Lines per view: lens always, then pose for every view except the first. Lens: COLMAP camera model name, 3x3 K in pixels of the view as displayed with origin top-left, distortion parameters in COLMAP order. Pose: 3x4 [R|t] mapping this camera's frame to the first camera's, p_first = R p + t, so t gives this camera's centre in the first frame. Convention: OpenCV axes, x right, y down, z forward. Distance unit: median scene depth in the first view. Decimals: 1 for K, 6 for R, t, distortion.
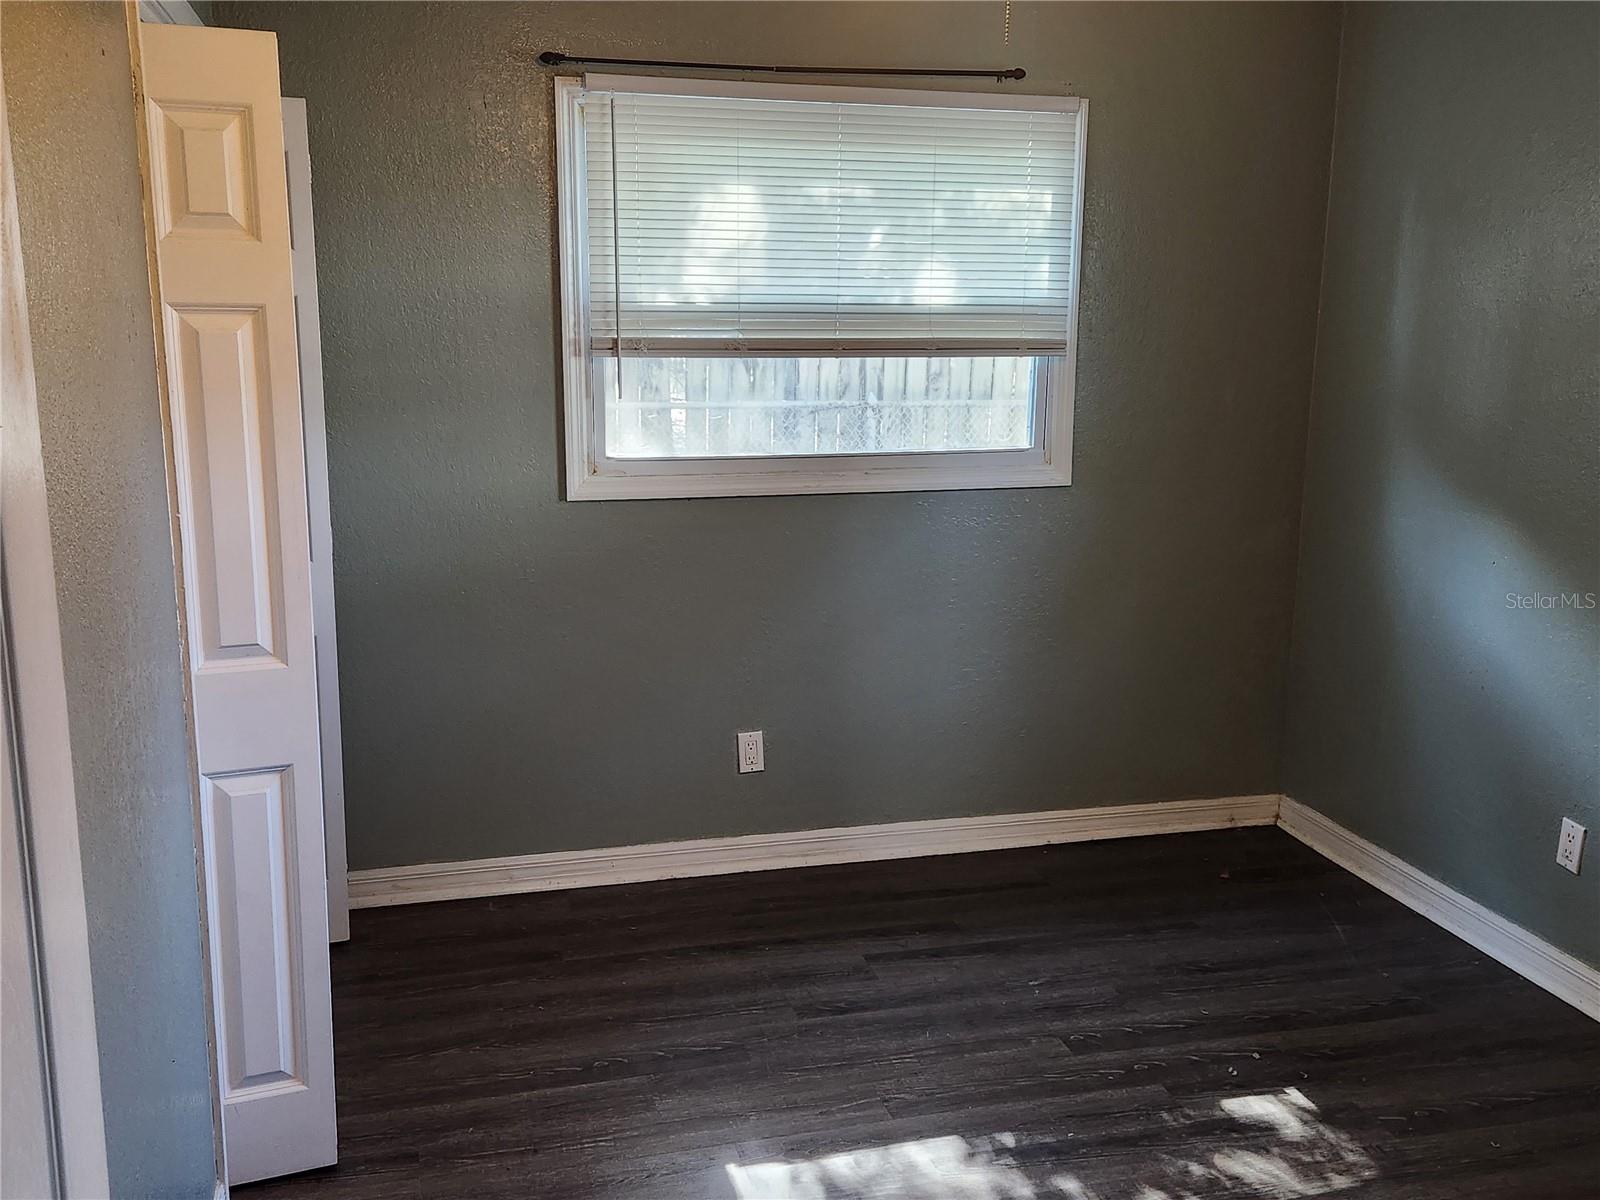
lens RADIAL K [[1492.4, 0, 805.0], [0, 1492.4, 583.9], [0, 0, 1]] dist [0.112850, -0.240675]
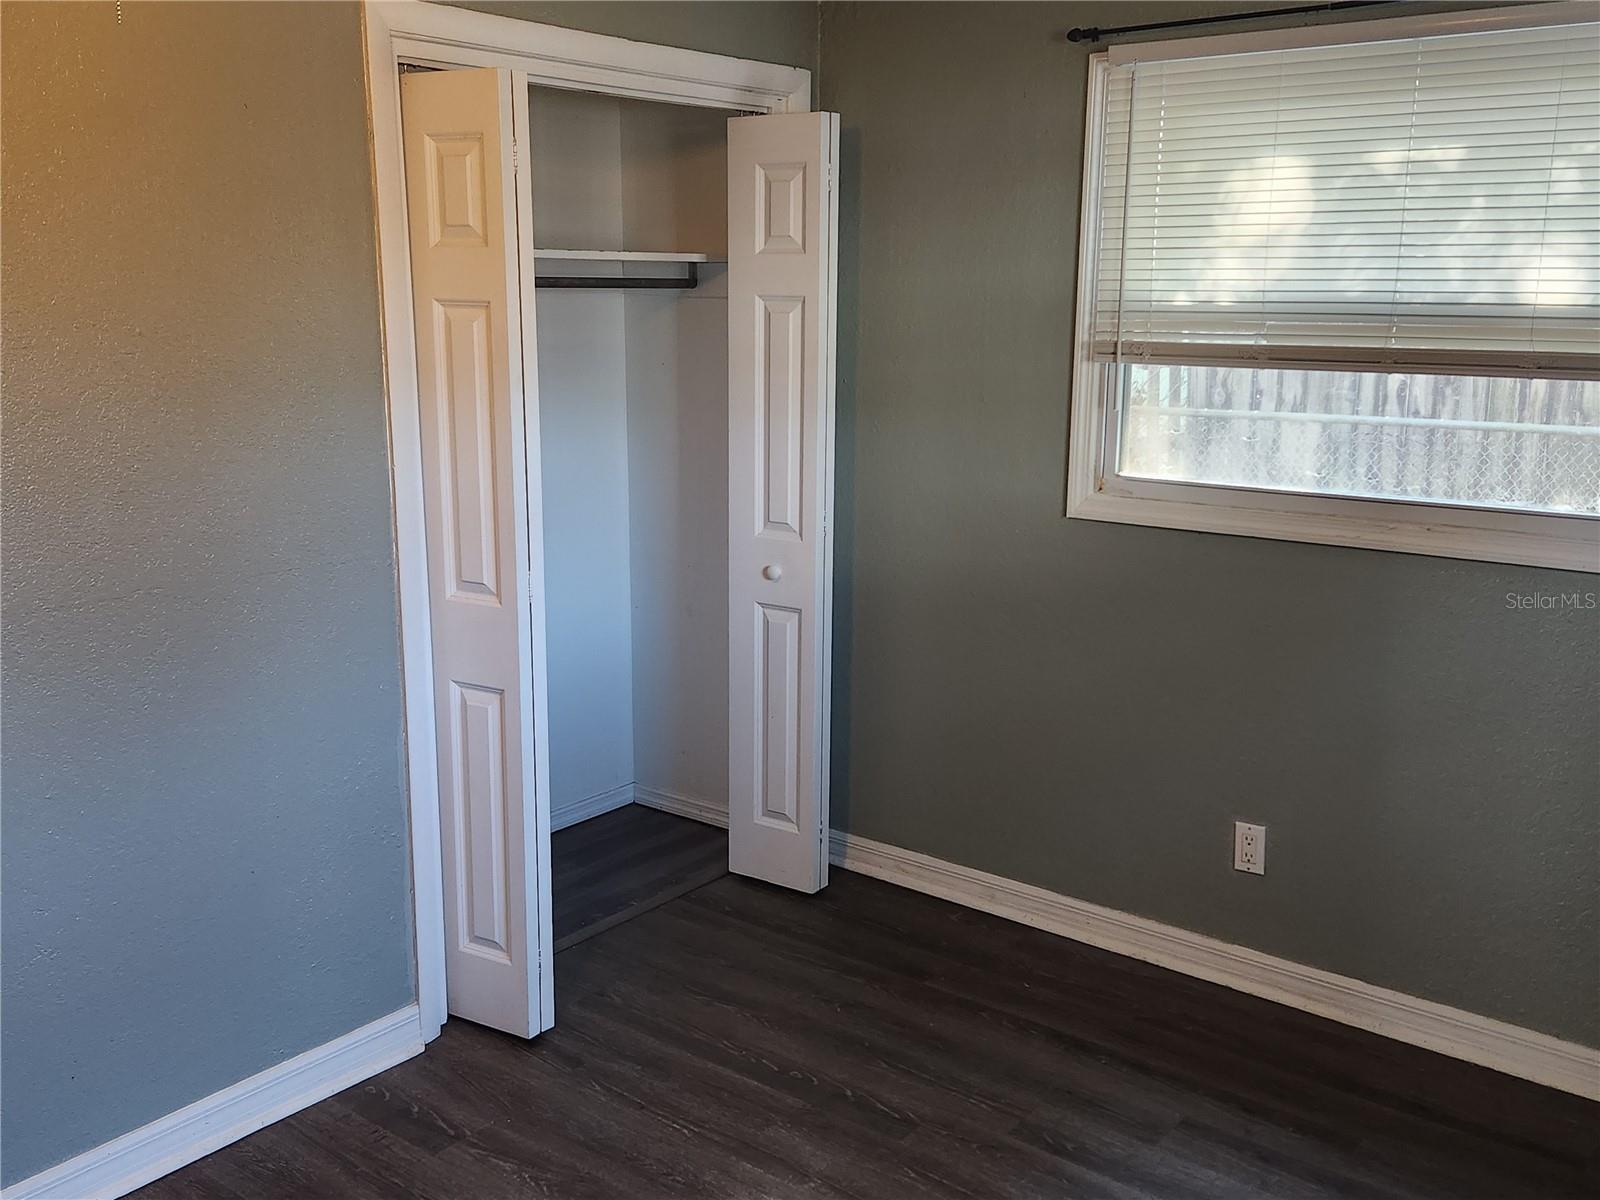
lens RADIAL K [[1507.7, 0, 800.0], [0, 1507.7, 600.0], [0, 0, 1]] dist [0.122069, -0.180169]
pose [[0.595855, 0.160747, -0.786840, 0.494455], [-0.154863, 0.984373, 0.083828, -0.058568], [0.788019, 0.071903, 0.611437, 0.305534]]
